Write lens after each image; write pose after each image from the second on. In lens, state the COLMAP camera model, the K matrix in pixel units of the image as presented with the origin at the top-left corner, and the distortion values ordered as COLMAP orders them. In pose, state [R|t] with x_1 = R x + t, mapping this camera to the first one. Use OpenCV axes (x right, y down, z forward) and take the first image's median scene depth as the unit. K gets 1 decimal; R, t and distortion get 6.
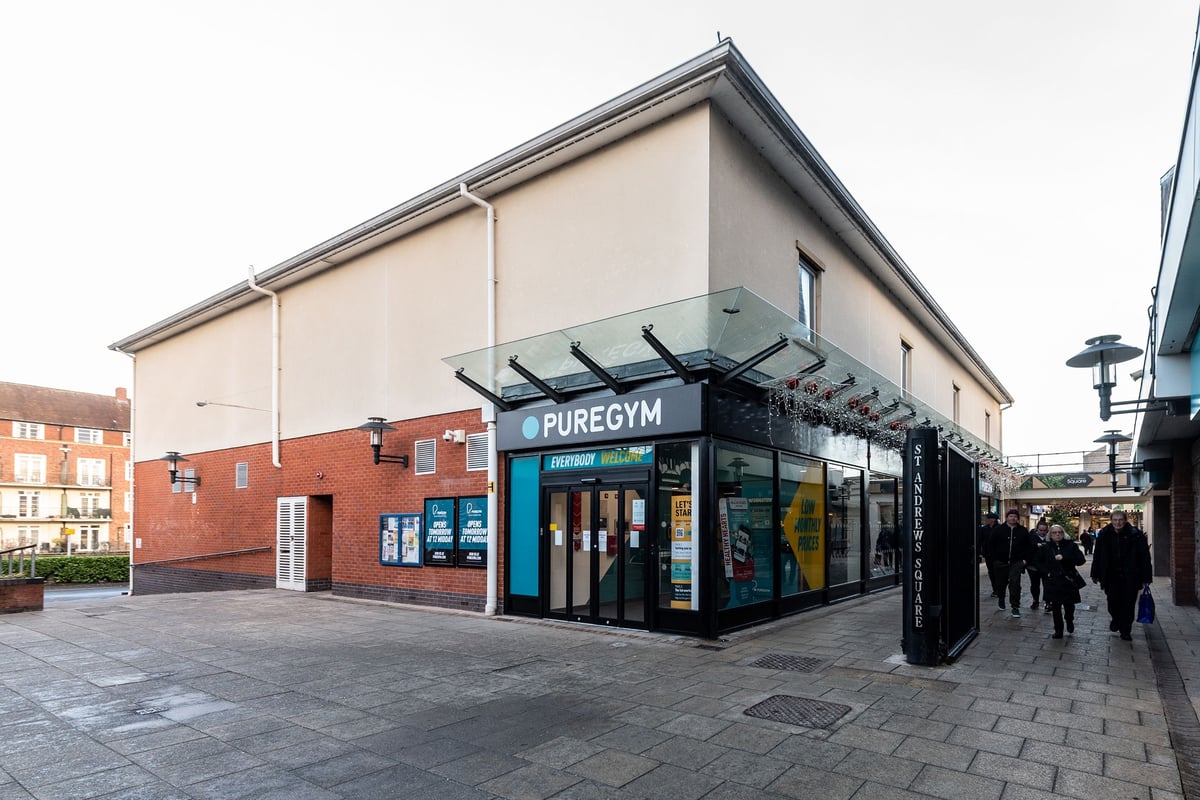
lens RADIAL K [[646.6, 0, 600.0], [0, 646.6, 400.0], [0, 0, 1]] dist [0.000064, -0.000003]
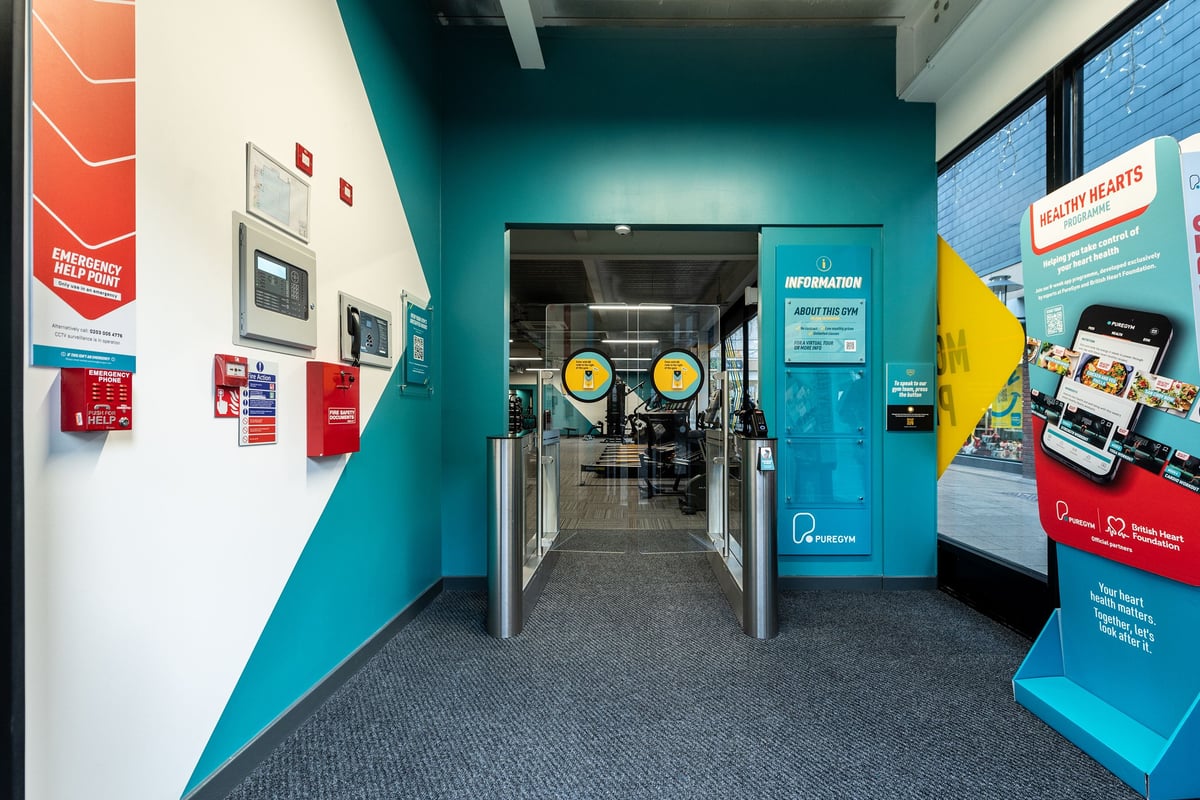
lens RADIAL K [[542.2, 0, 603.5], [0, 542.2, 413.0], [0, 0, 1]] dist [-0.000075, -0.000012]
pose [[0.814589, 0.002754, 0.580032, -0.015320], [-0.116649, 0.980336, 0.159166, 0.198762], [-0.568188, -0.197315, 0.798893, 0.857551]]
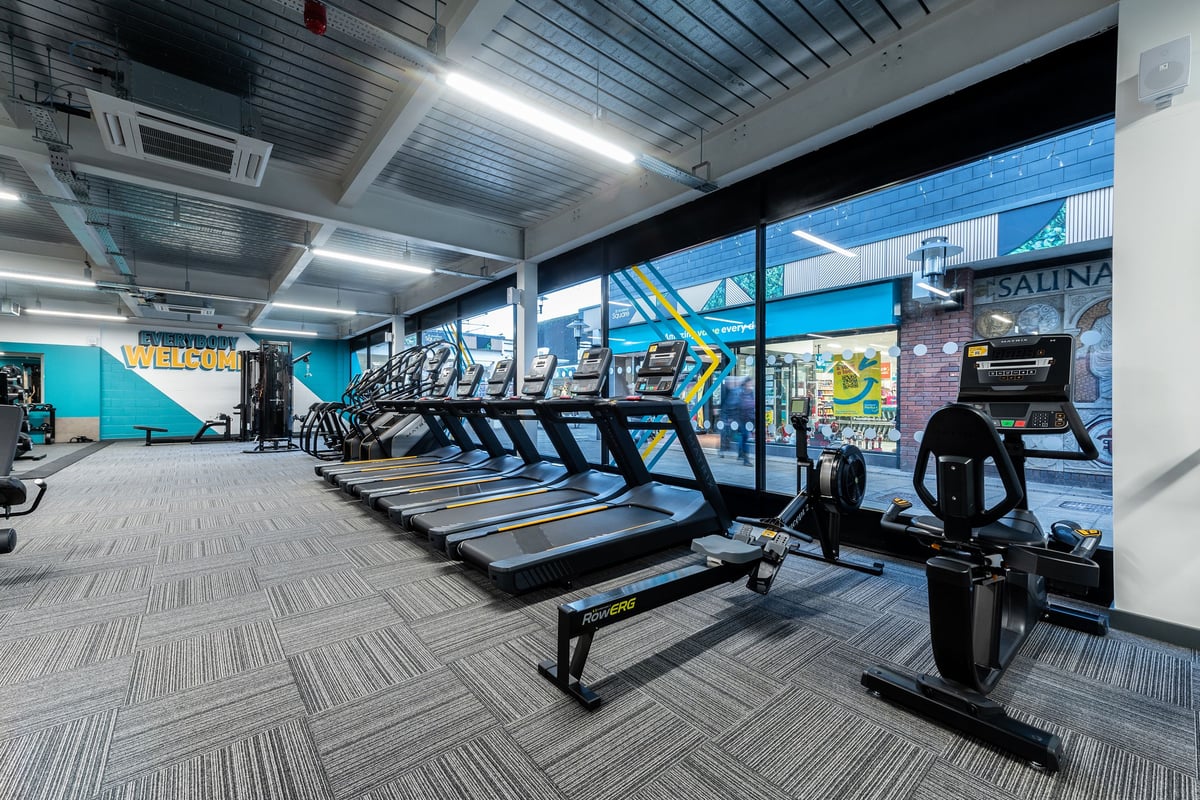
lens RADIAL K [[486.6, 0, 600.0], [0, 486.6, 400.0], [0, 0, 1]] dist [0.000179, 0.000010]
pose [[0.207912, -0.000886, 0.978147, 0.034933], [-0.192074, 0.980493, 0.041715, 0.219932], [-0.959104, -0.196550, 0.203686, 0.966663]]
